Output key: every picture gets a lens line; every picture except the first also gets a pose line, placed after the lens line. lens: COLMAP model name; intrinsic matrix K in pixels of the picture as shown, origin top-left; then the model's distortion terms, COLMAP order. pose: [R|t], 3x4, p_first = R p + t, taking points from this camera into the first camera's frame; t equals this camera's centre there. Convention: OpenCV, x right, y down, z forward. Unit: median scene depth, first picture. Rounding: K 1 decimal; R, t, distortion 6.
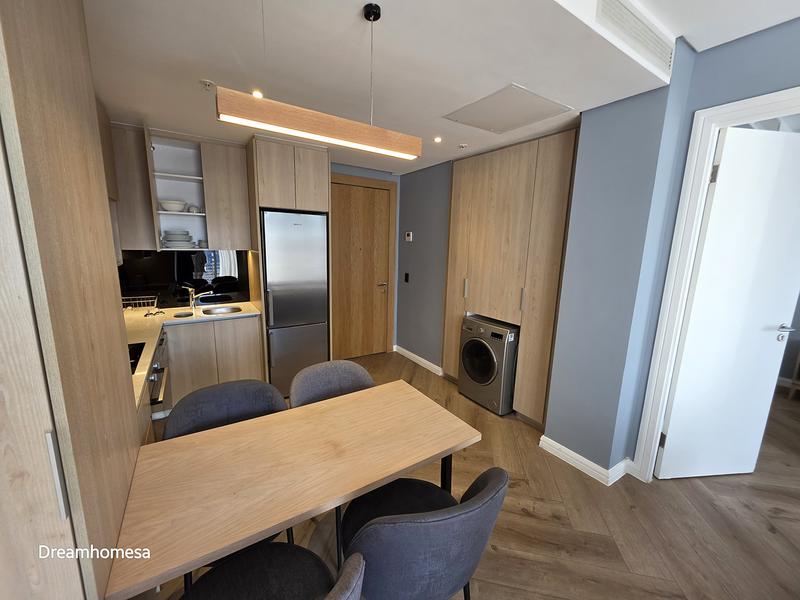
lens RADIAL K [[340.2, 0, 400.0], [0, 340.2, 300.0], [0, 0, 1]] dist [-0.000971, -0.000003]
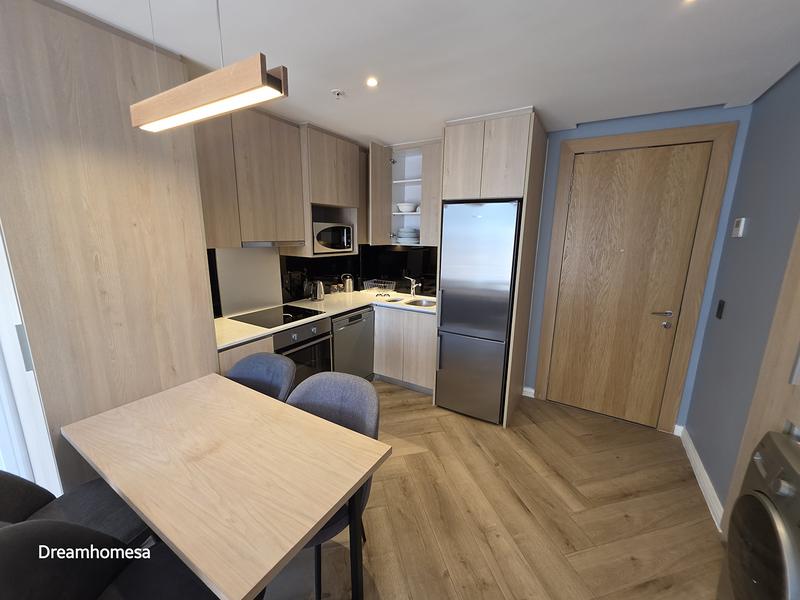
lens RADIAL K [[326.2, 0, 400.0], [0, 326.2, 300.0], [0, 0, 1]] dist [0.011698, -0.000045]
pose [[0.412605, 0.162854, -0.896234, 0.356916], [-0.163754, 0.981121, 0.102891, -0.070768], [0.896070, 0.104308, 0.431483, 0.488546]]
